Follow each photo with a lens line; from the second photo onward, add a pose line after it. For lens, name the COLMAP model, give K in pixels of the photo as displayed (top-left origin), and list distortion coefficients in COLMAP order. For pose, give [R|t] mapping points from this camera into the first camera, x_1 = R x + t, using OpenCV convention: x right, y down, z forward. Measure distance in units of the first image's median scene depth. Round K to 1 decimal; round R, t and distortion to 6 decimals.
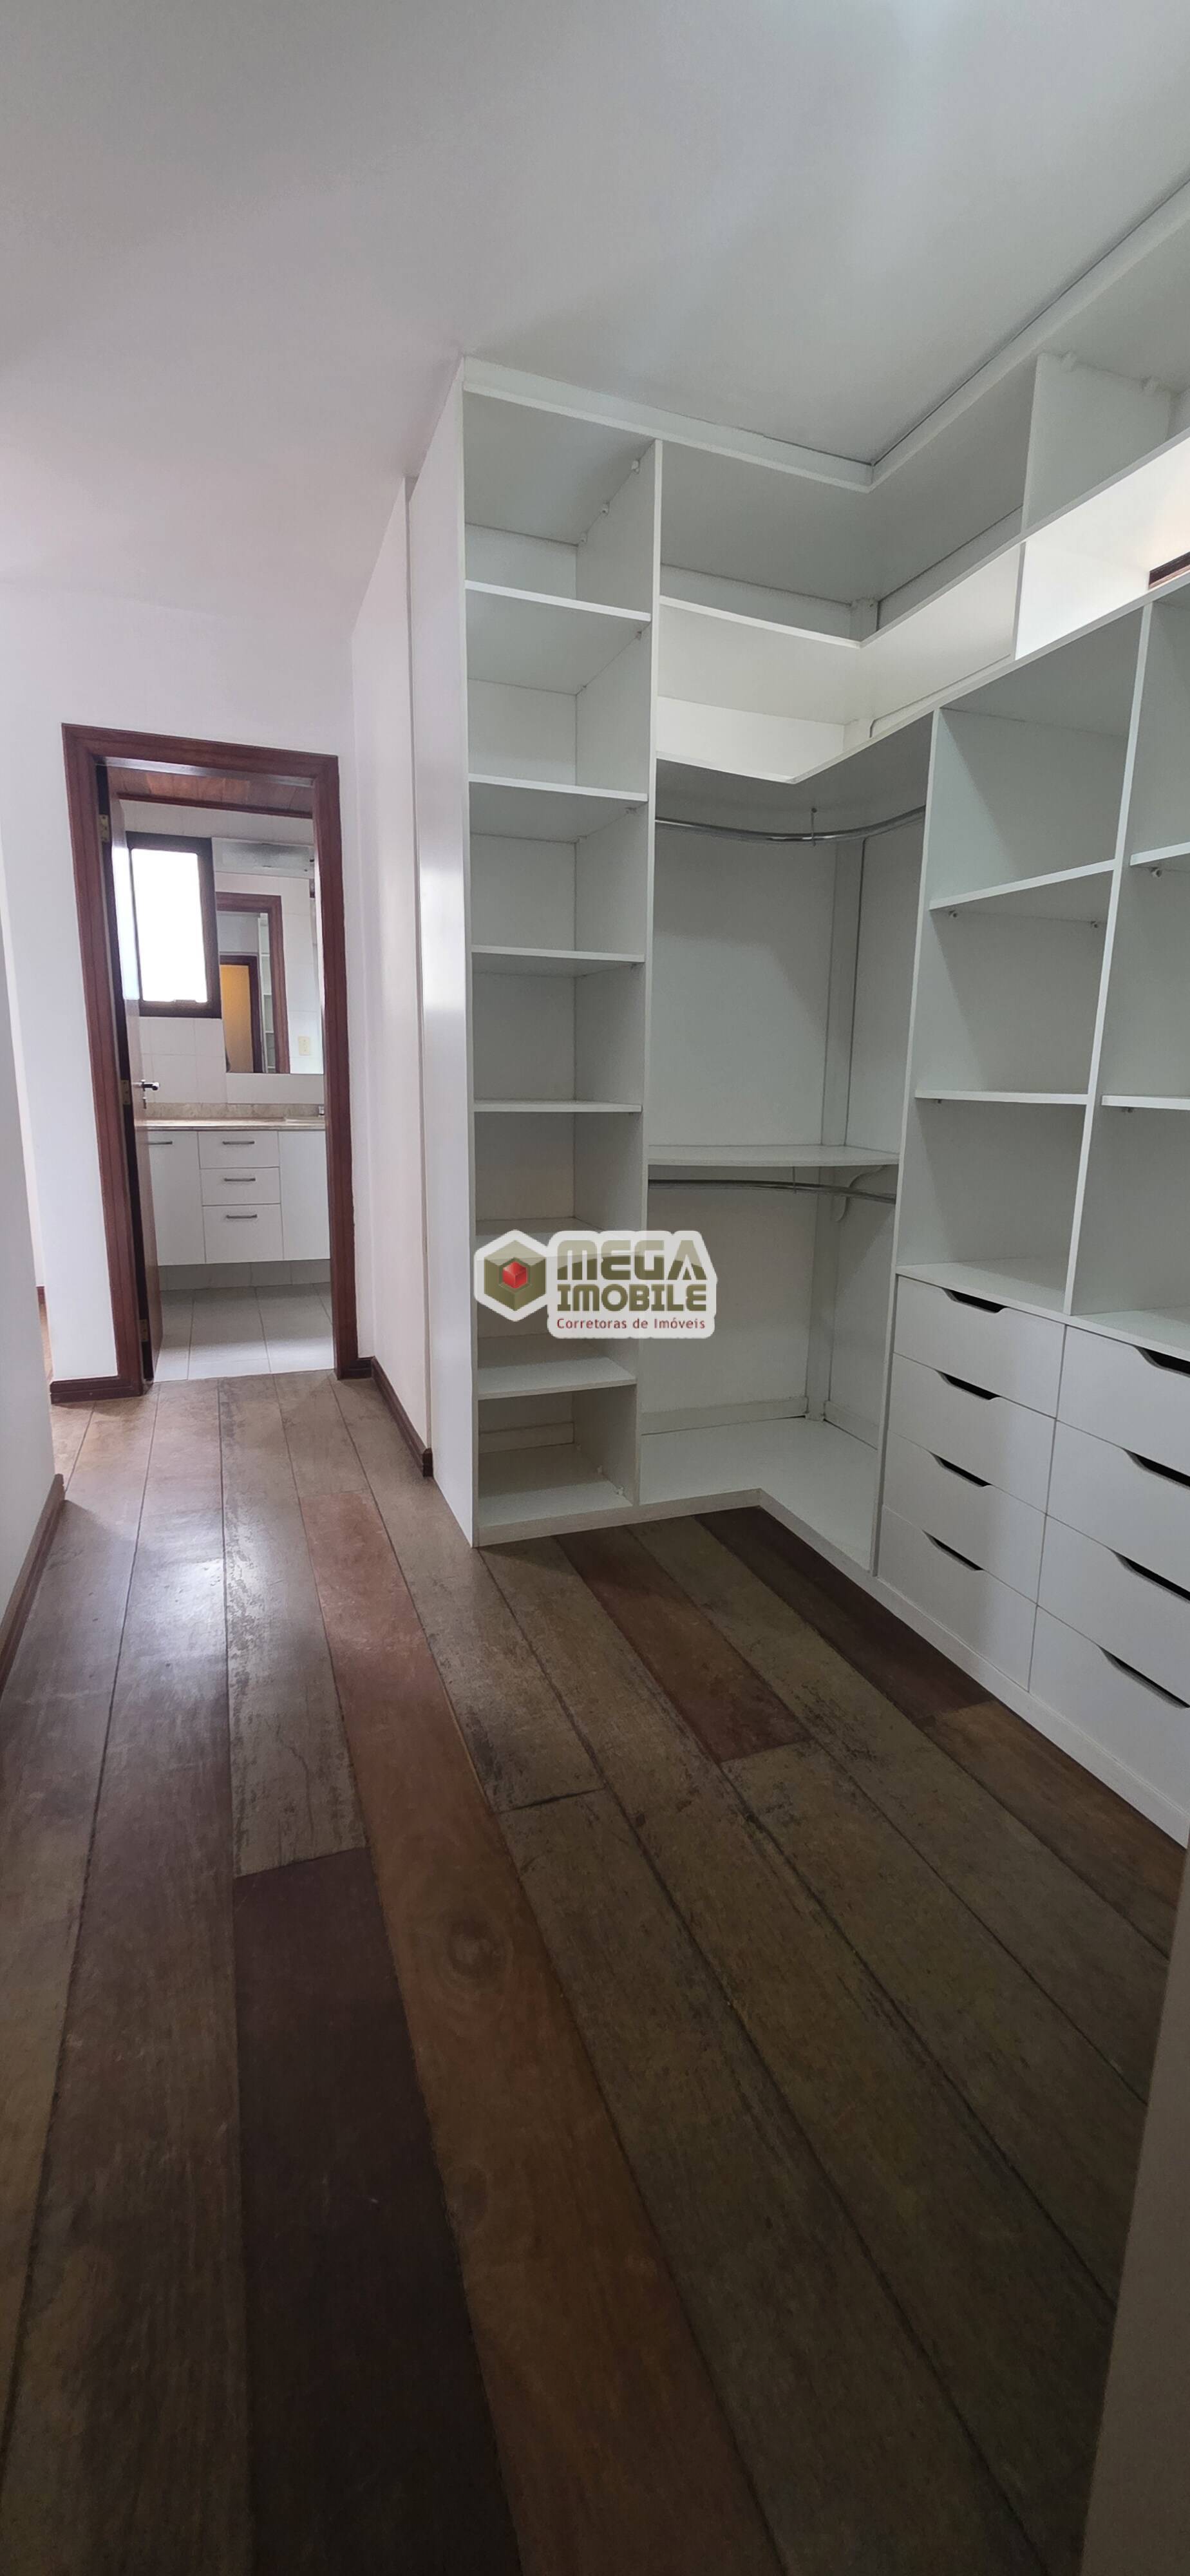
lens RADIAL K [[1032.3, 0, 601.1], [0, 1032.3, 1292.4], [0, 0, 1]] dist [0.003012, -0.000523]
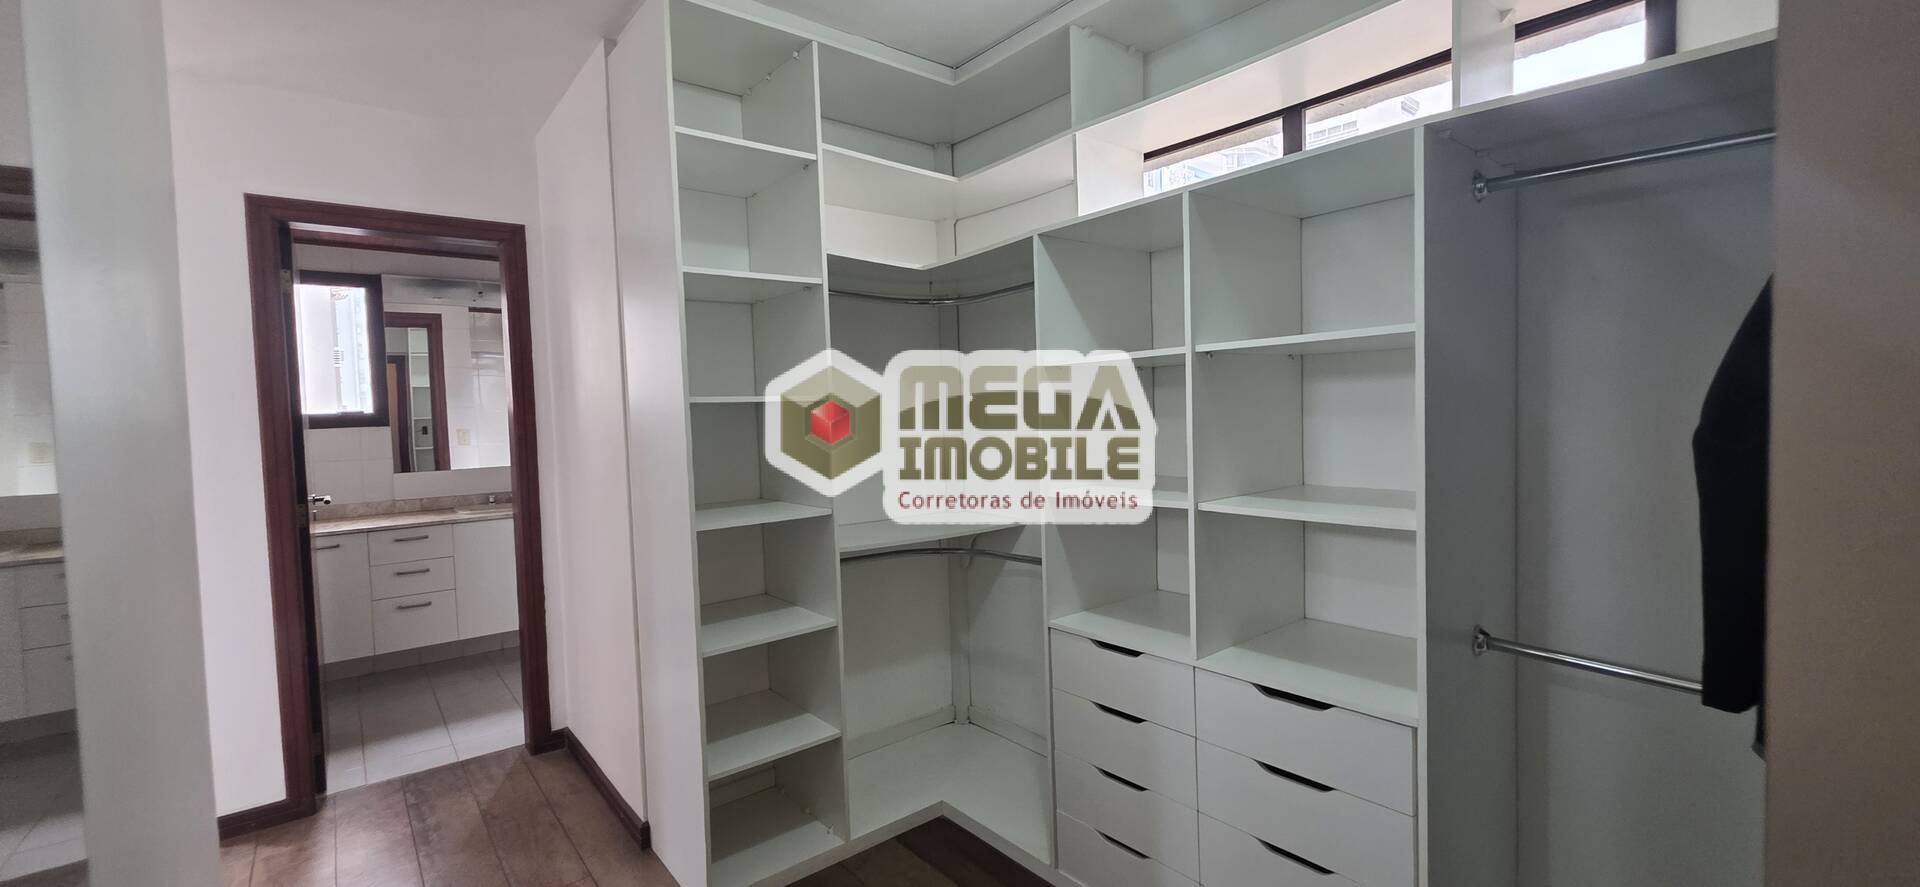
lens RADIAL K [[769.5, 0, 962.4], [0, 769.5, 438.8], [0, 0, 1]] dist [0.003012, -0.000523]
pose [[0.943617, -0.061874, 0.325205, -0.089607], [0.116997, 0.981311, -0.152774, -0.085284], [-0.309674, 0.182208, 0.933221, 0.051170]]
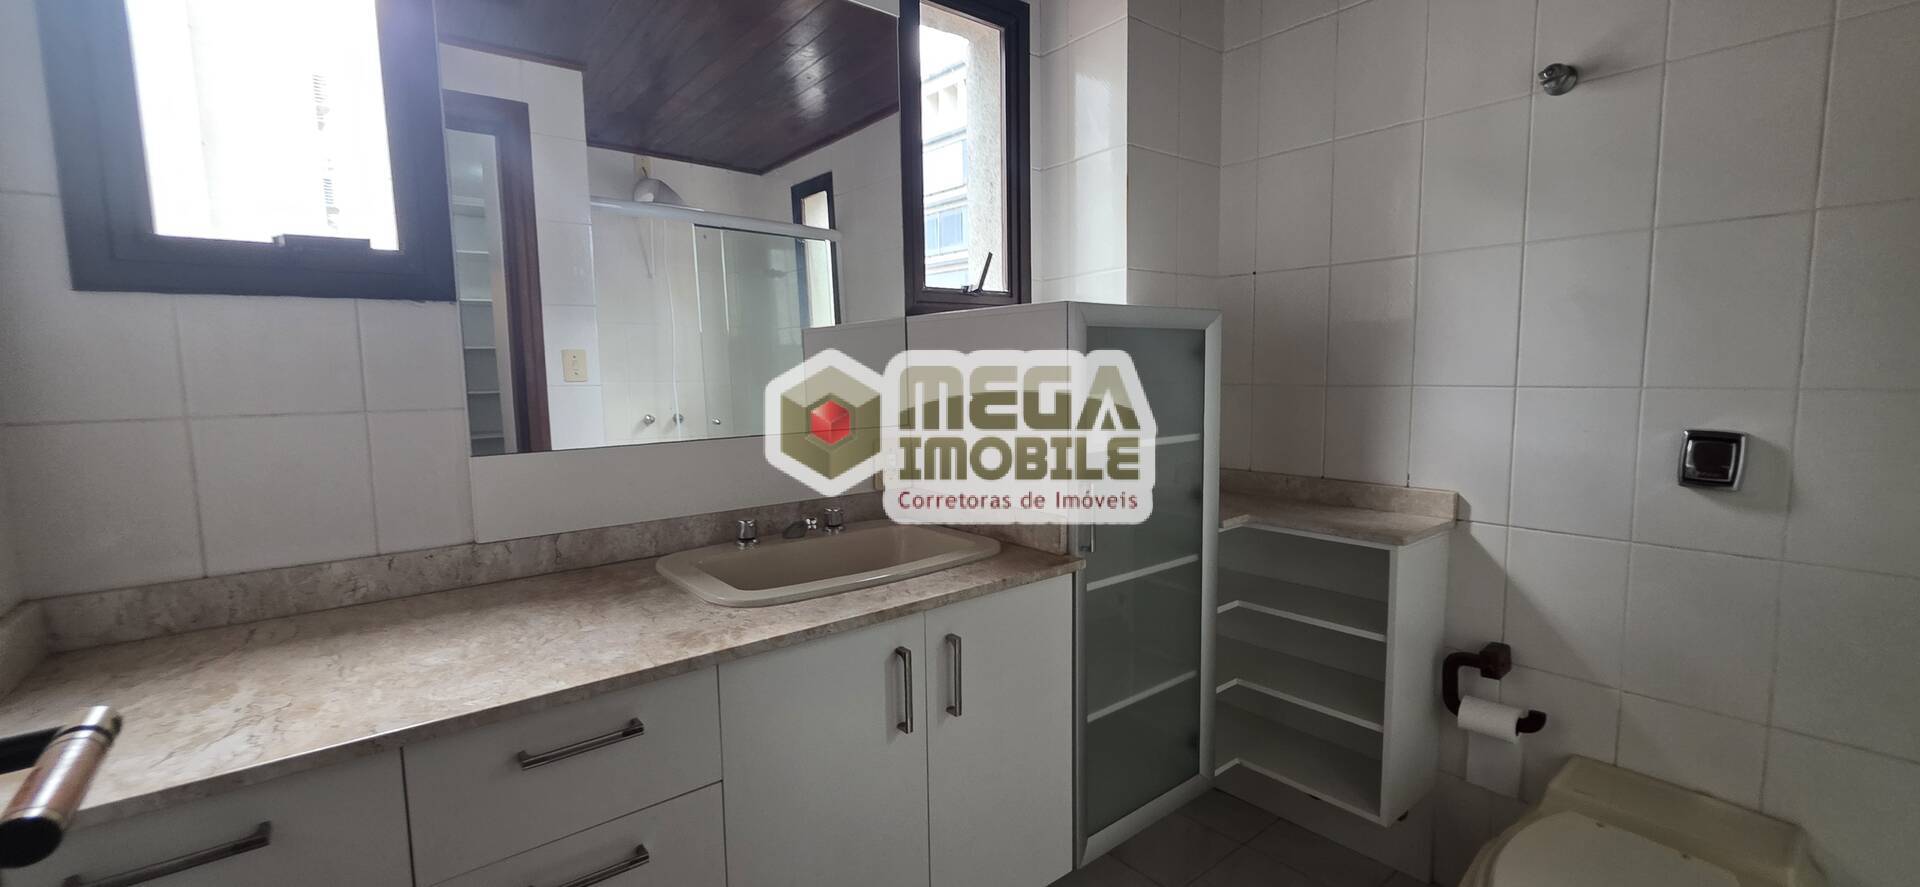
lens RADIAL K [[769.5, 0, 958.8], [0, 769.5, 447.3], [0, 0, 1]] dist [0.003012, -0.000523]
pose [[0.947100, -0.060780, 0.315130, -0.488381], [0.094958, 0.991009, -0.094252, -0.294931], [-0.306568, 0.119191, 0.944357, 1.194802]]
